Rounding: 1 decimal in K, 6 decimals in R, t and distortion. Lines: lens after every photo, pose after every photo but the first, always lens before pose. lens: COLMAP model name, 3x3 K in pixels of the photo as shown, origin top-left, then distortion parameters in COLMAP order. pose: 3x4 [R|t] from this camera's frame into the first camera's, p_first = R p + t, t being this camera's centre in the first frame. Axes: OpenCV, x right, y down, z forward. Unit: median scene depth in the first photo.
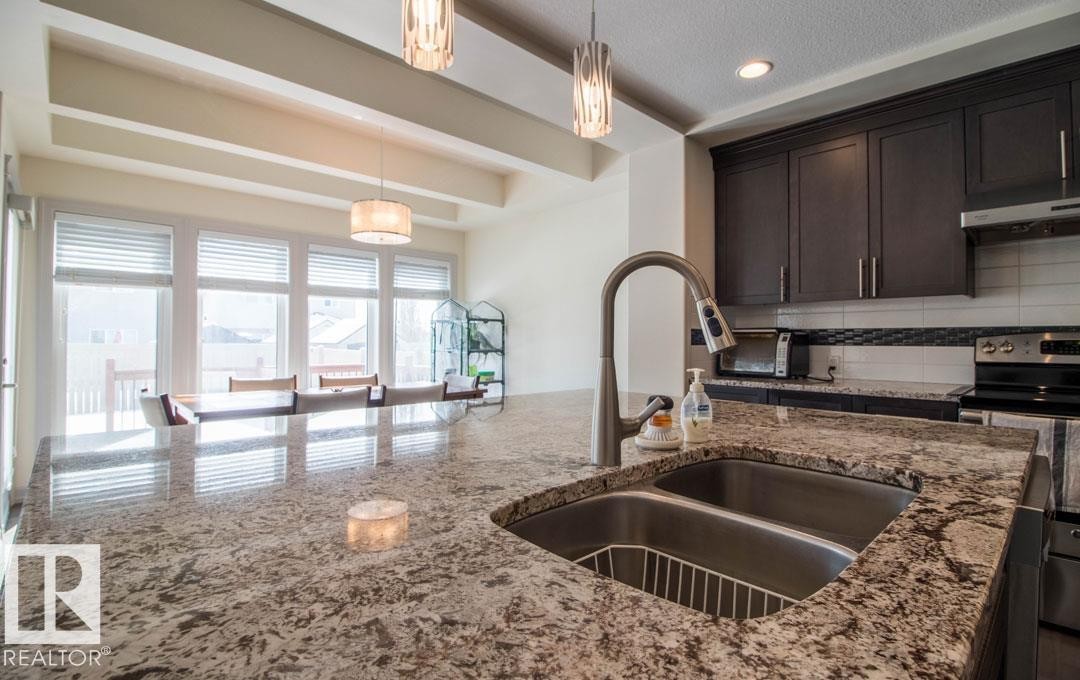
lens RADIAL K [[503.0, 0, 540.0], [0, 503.0, 340.0], [0, 0, 1]] dist [-0.010319, -0.000562]
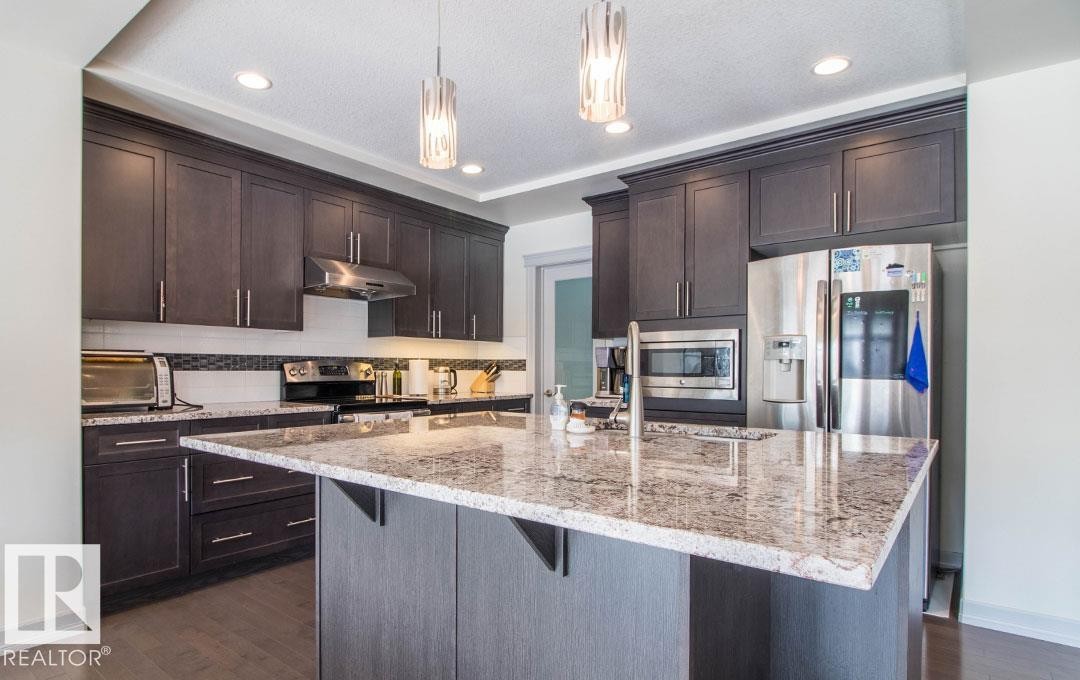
lens RADIAL K [[579.5, 0, 487.7], [0, 579.5, 374.1], [0, 0, 1]] dist [-0.002623, -0.000400]
pose [[-0.114668, -0.014465, 0.993299, -0.429200], [-0.005570, 0.999888, 0.013918, -0.000612], [-0.993388, -0.003937, -0.114735, 0.405894]]
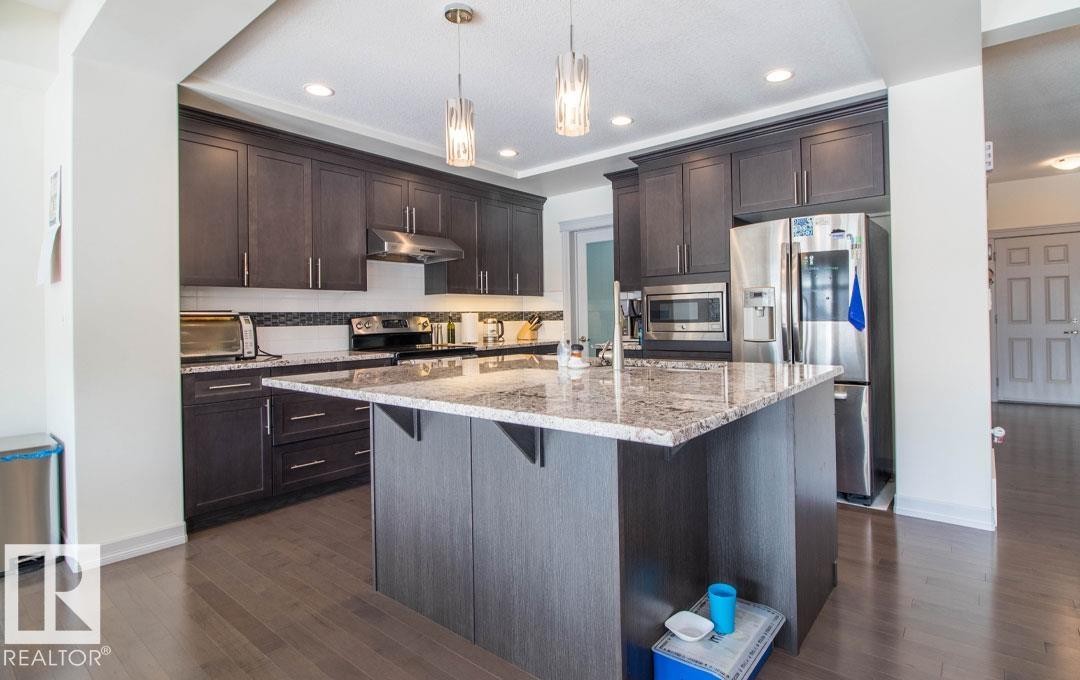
lens RADIAL K [[532.3, 0, 565.9], [0, 532.3, 316.3], [0, 0, 1]] dist [-0.000078, -0.000724]
pose [[-0.143464, 0.002112, 0.989653, -0.526154], [0.016084, 0.999871, 0.000198, -0.001258], [-0.989525, 0.015946, -0.143479, 0.366419]]
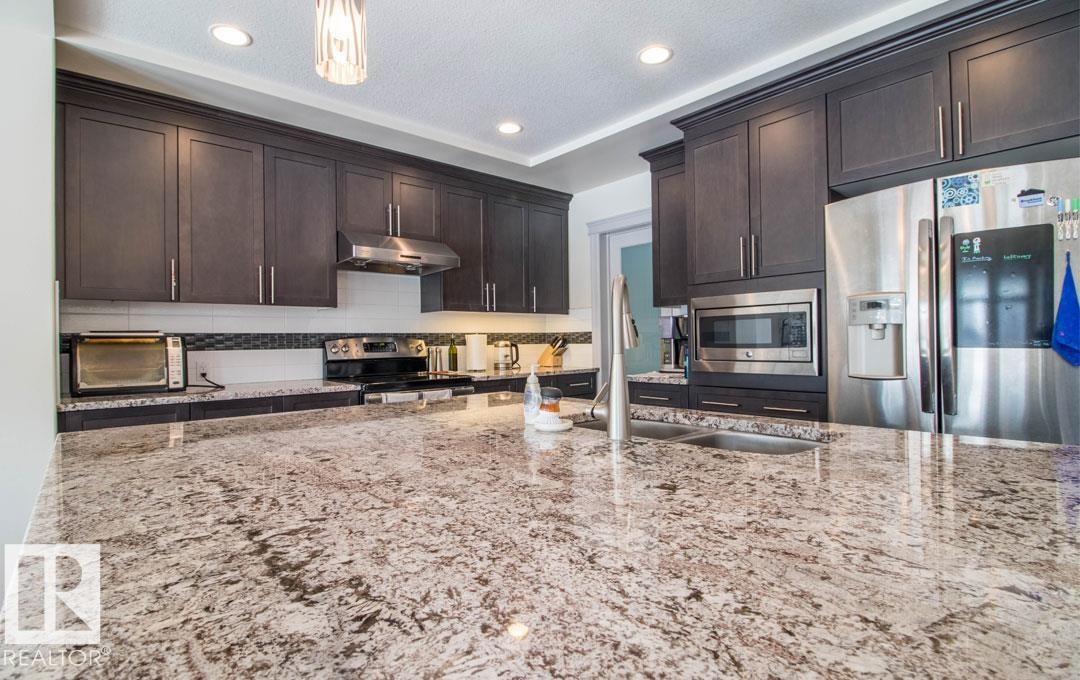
lens RADIAL K [[518.4, 0, 524.4], [0, 518.4, 342.4], [0, 0, 1]] dist [-0.000527, -0.011255]
pose [[0.046256, -0.005258, 0.998916, -0.267809], [0.013902, 0.999893, 0.004619, -0.000241], [-0.998833, 0.013673, 0.046324, 0.269810]]
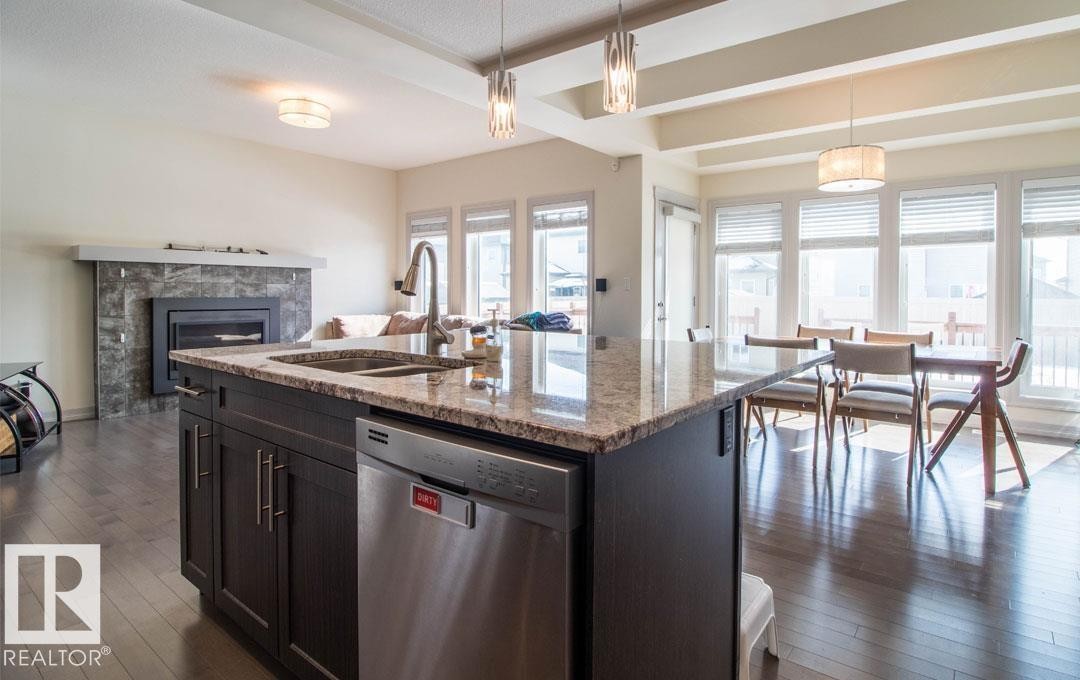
lens RADIAL K [[557.1, 0, 596.6], [0, 557.1, 298.0], [0, 0, 1]] dist [-0.004481, -0.001676]
pose [[0.192251, 0.008500, -0.981309, 0.540732], [-0.003522, 0.999962, 0.007971, 0.003557], [0.981340, 0.001923, 0.192273, 0.270582]]
